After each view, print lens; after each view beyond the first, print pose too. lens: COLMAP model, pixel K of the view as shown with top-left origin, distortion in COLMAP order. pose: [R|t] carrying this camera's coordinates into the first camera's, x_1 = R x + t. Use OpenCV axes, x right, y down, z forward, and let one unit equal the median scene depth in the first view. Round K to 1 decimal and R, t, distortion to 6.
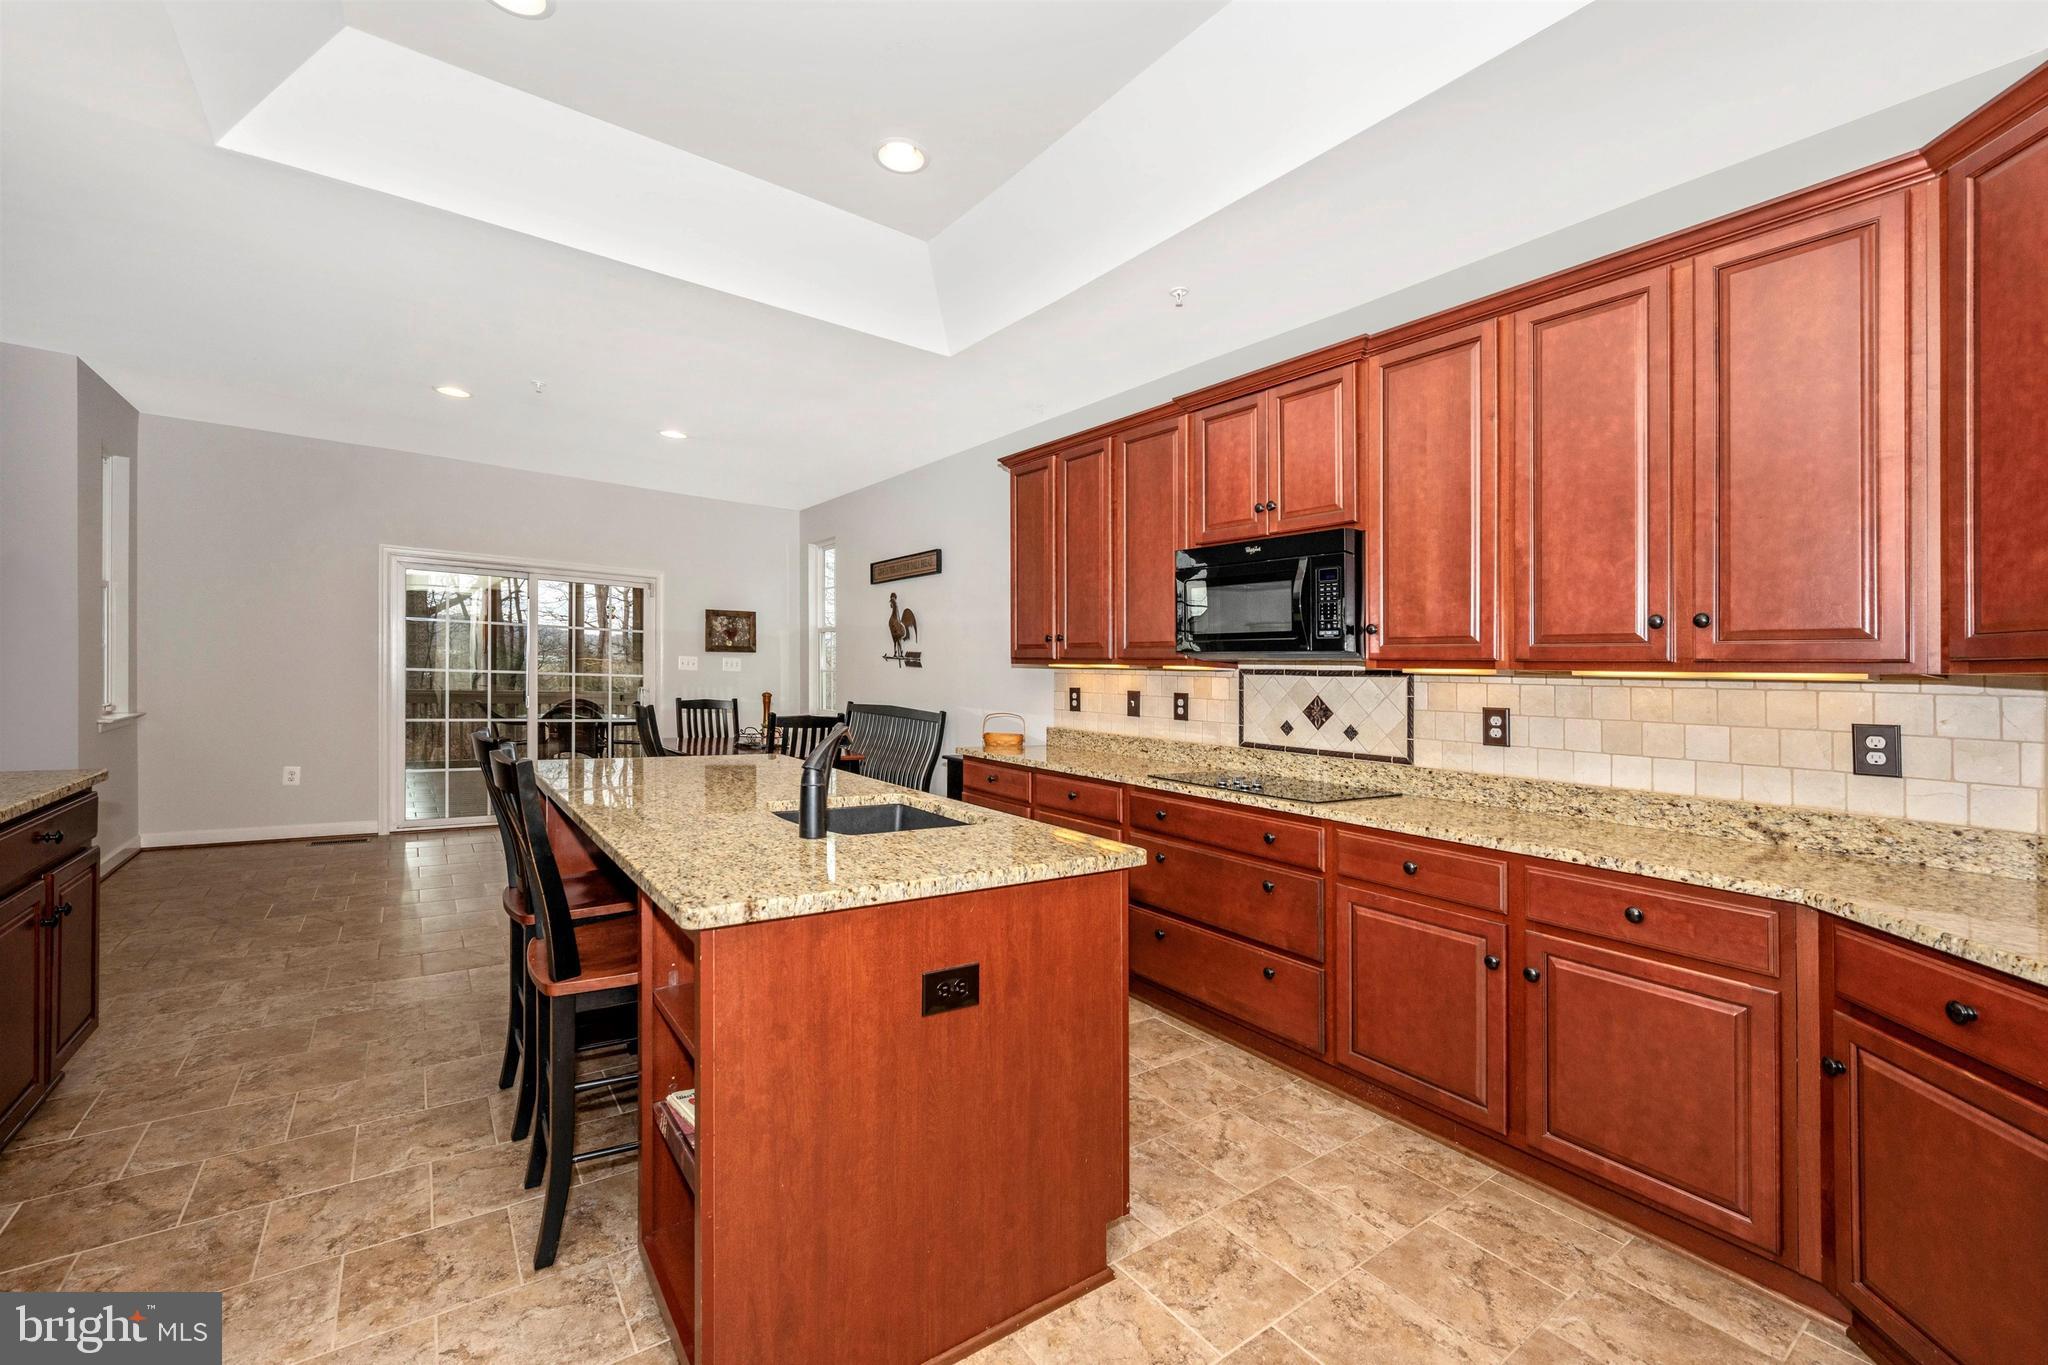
lens RADIAL K [[819.7, 0, 992.1], [0, 819.7, 710.2], [0, 0, 1]] dist [0.000667, 0.000158]
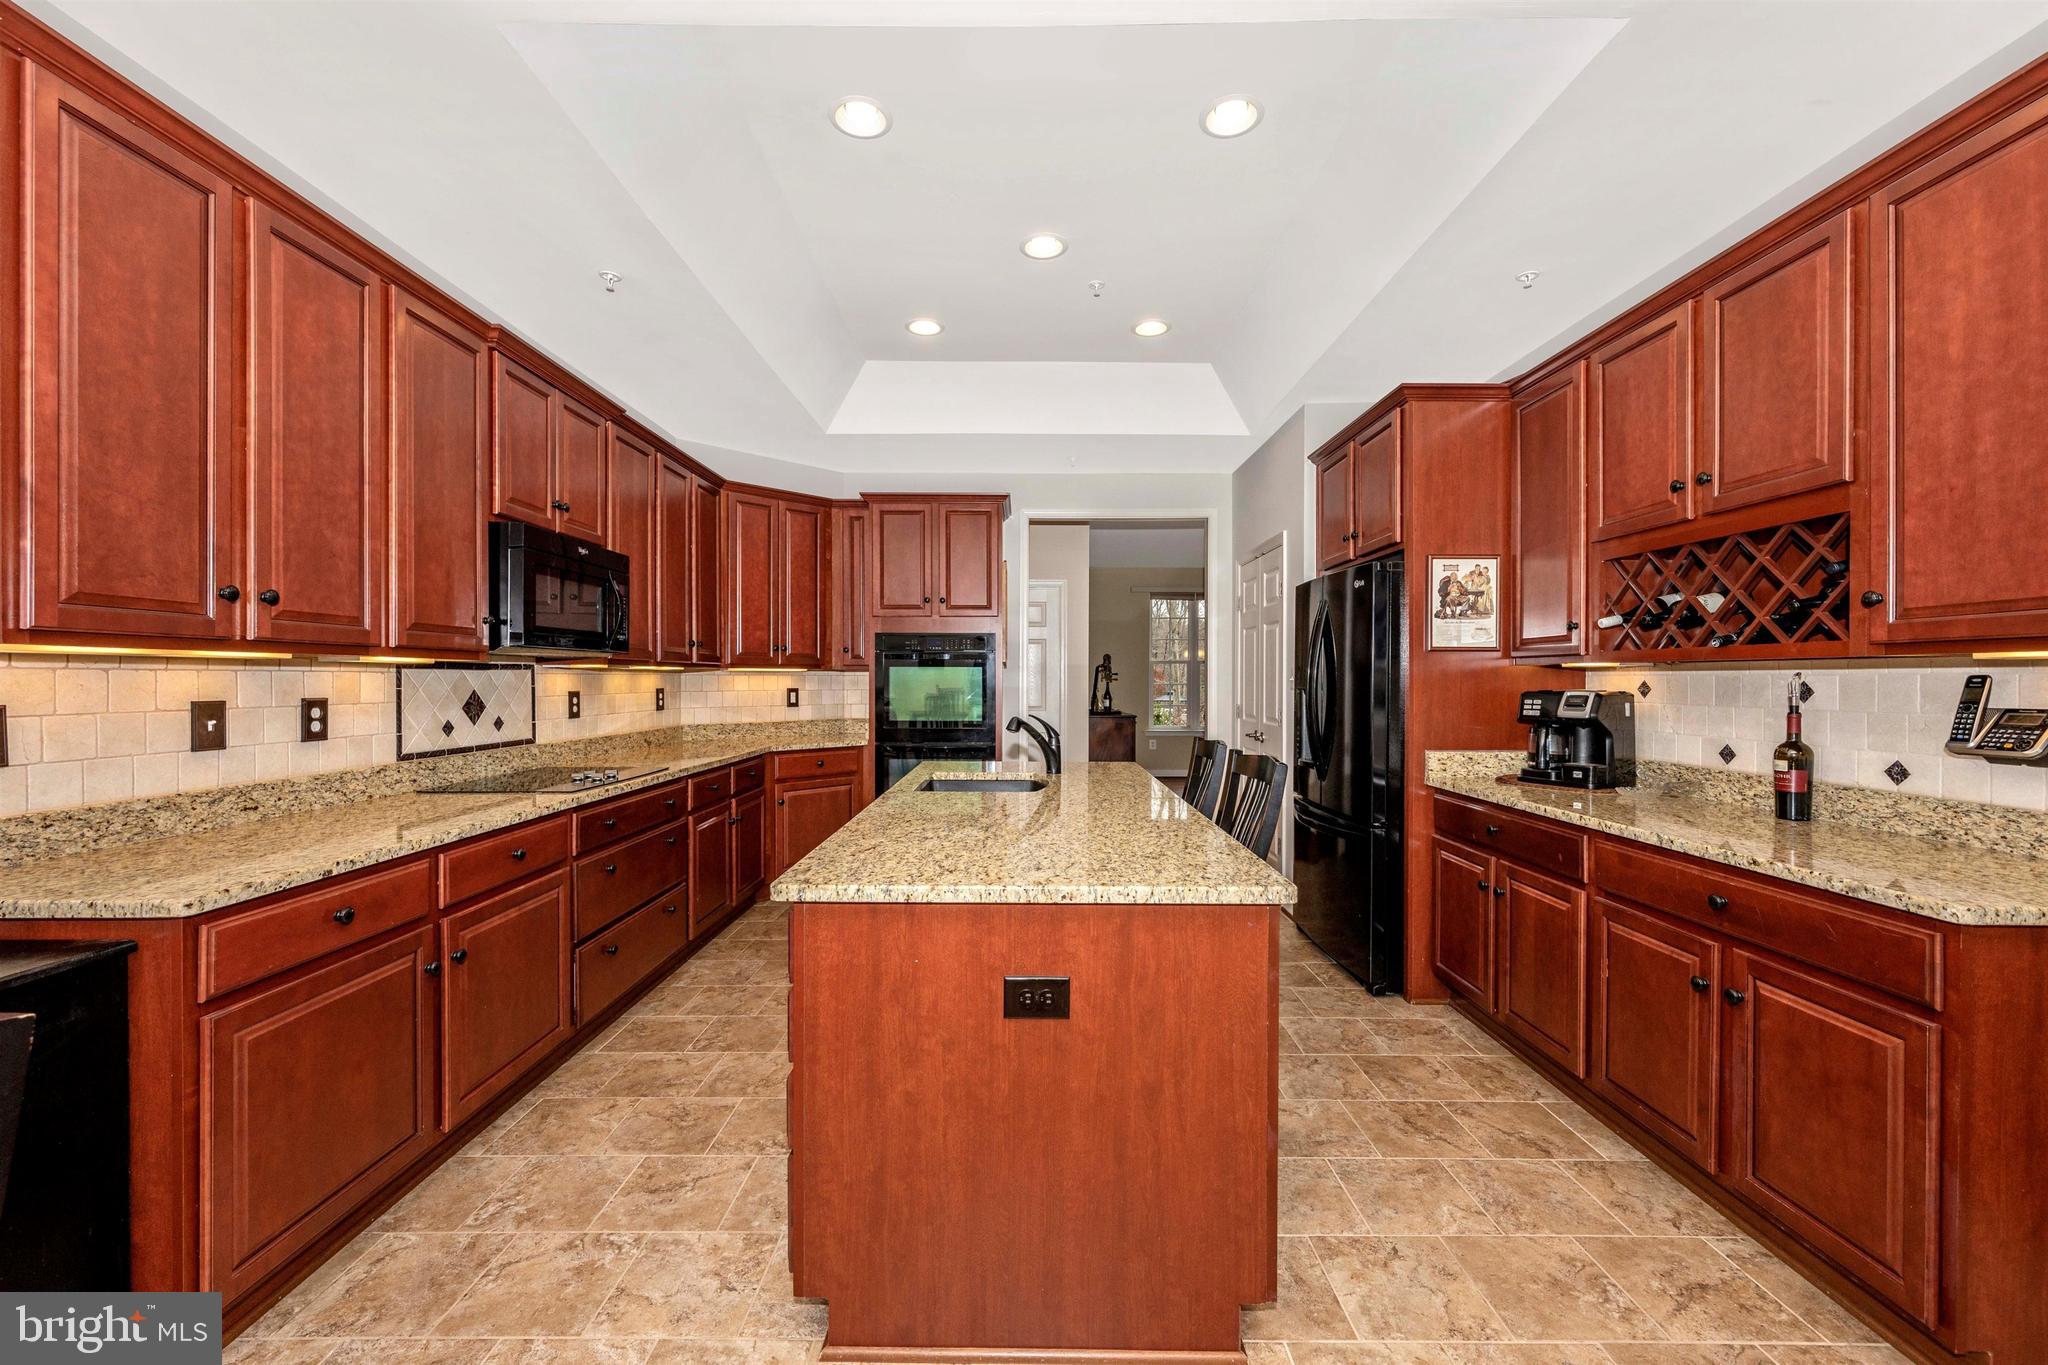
lens RADIAL K [[828.5, 0, 1024.0], [0, 828.5, 682.5], [0, 0, 1]] dist [-0.000333, -0.000125]
pose [[-0.819479, -0.036968, 0.571916, -0.622216], [-0.005105, 0.998349, 0.057217, -0.077501], [-0.573087, 0.043968, -0.818314, 1.307808]]
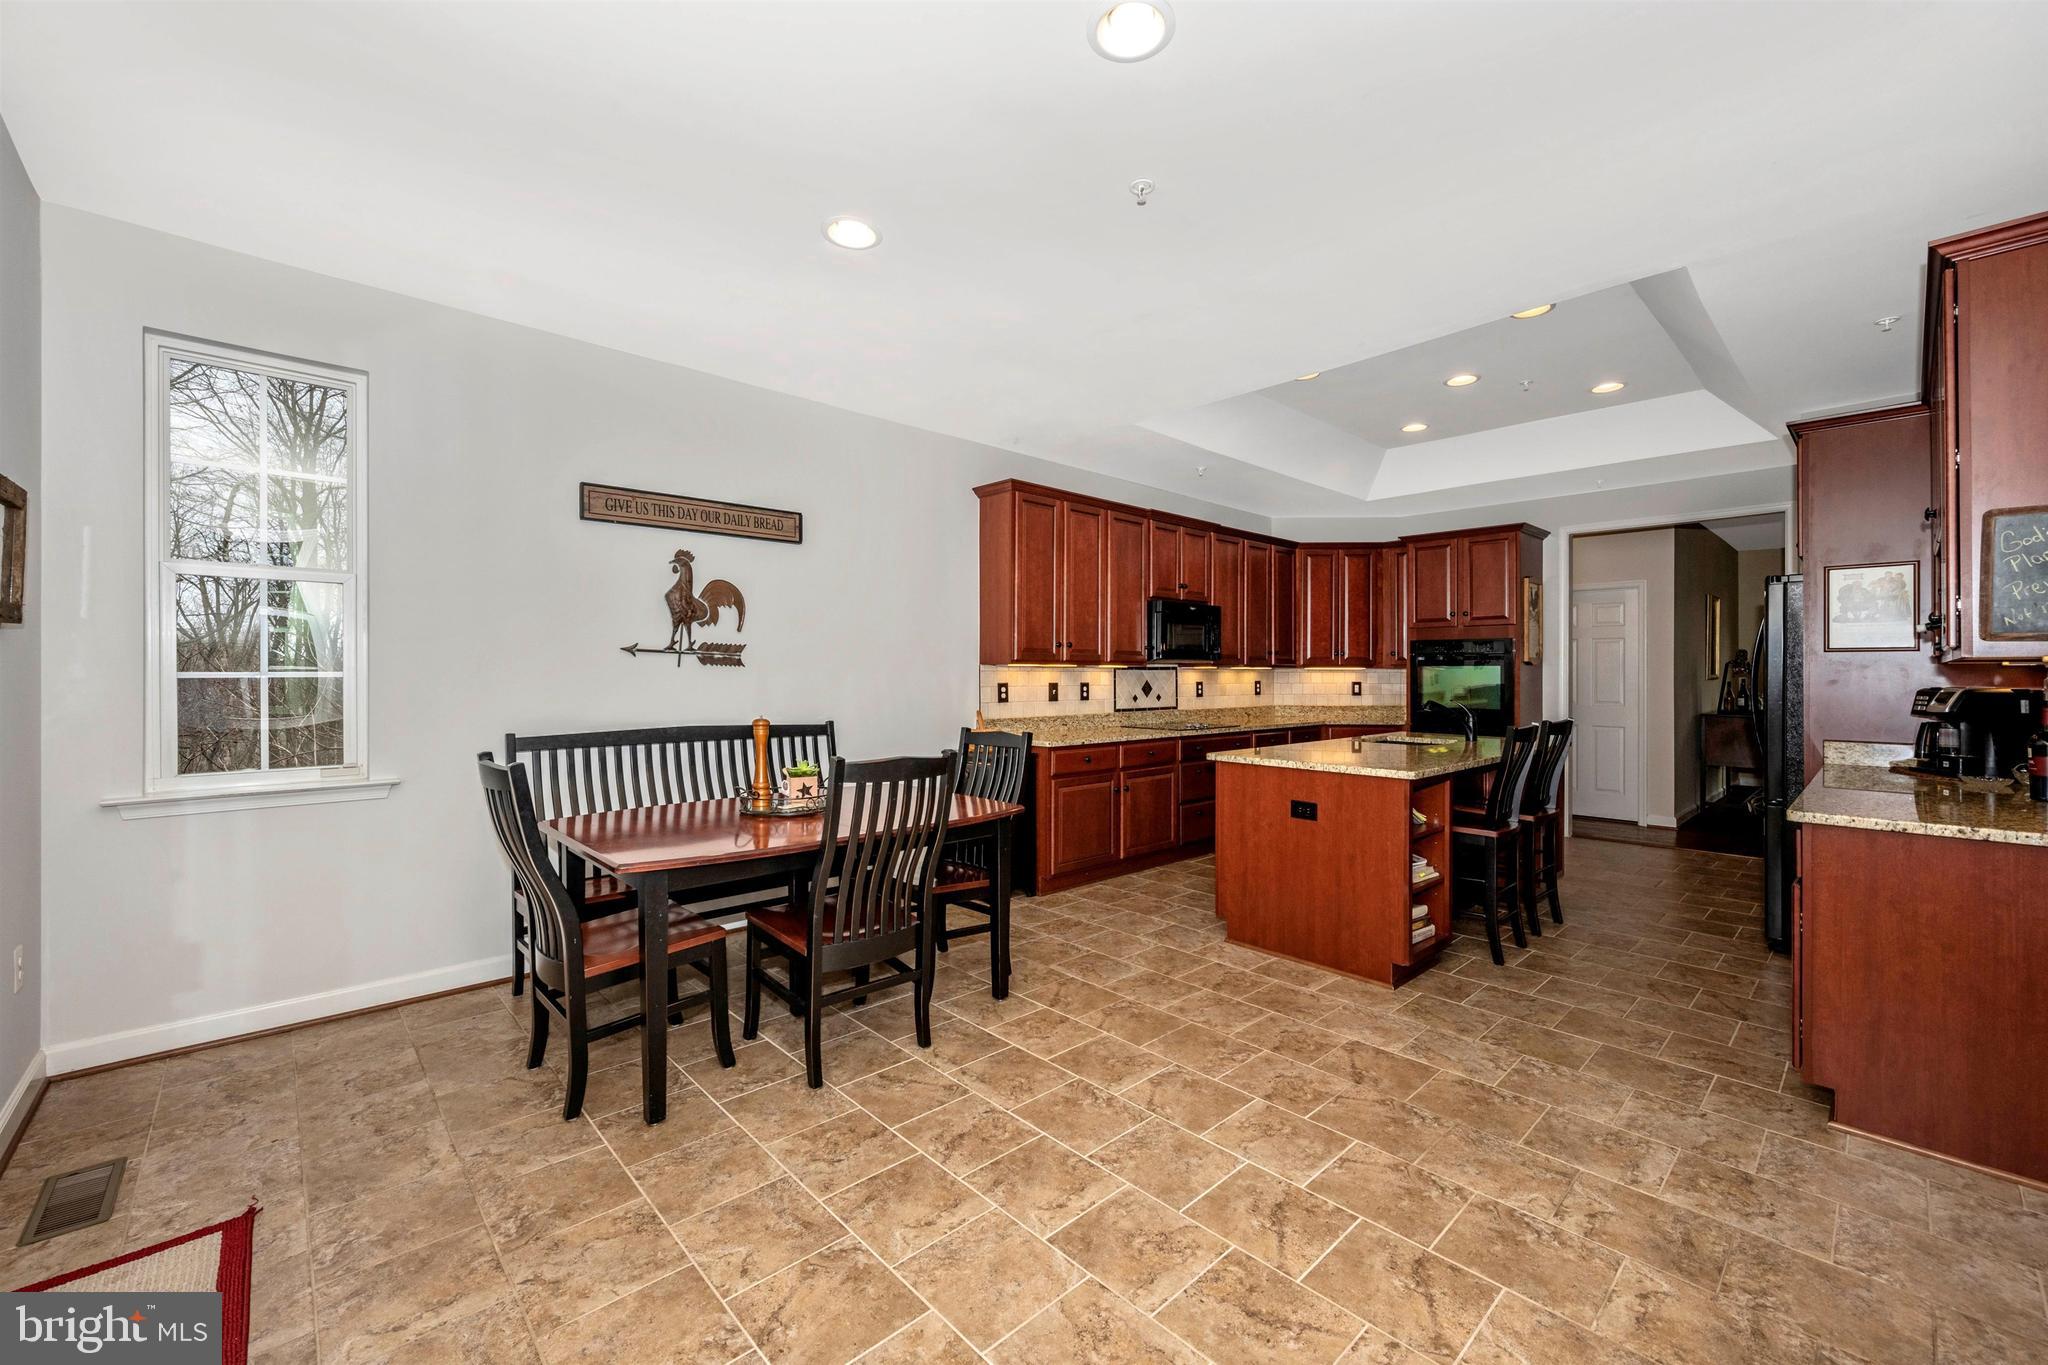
lens RADIAL K [[840.2, 0, 1020.7], [0, 840.2, 667.7], [0, 0, 1]] dist [0.021290, 0.000103]
pose [[-0.146753, -0.027235, 0.988798, -1.390711], [0.033123, 0.998925, 0.032430, -0.110897], [-0.988618, 0.037511, -0.145693, 1.453972]]
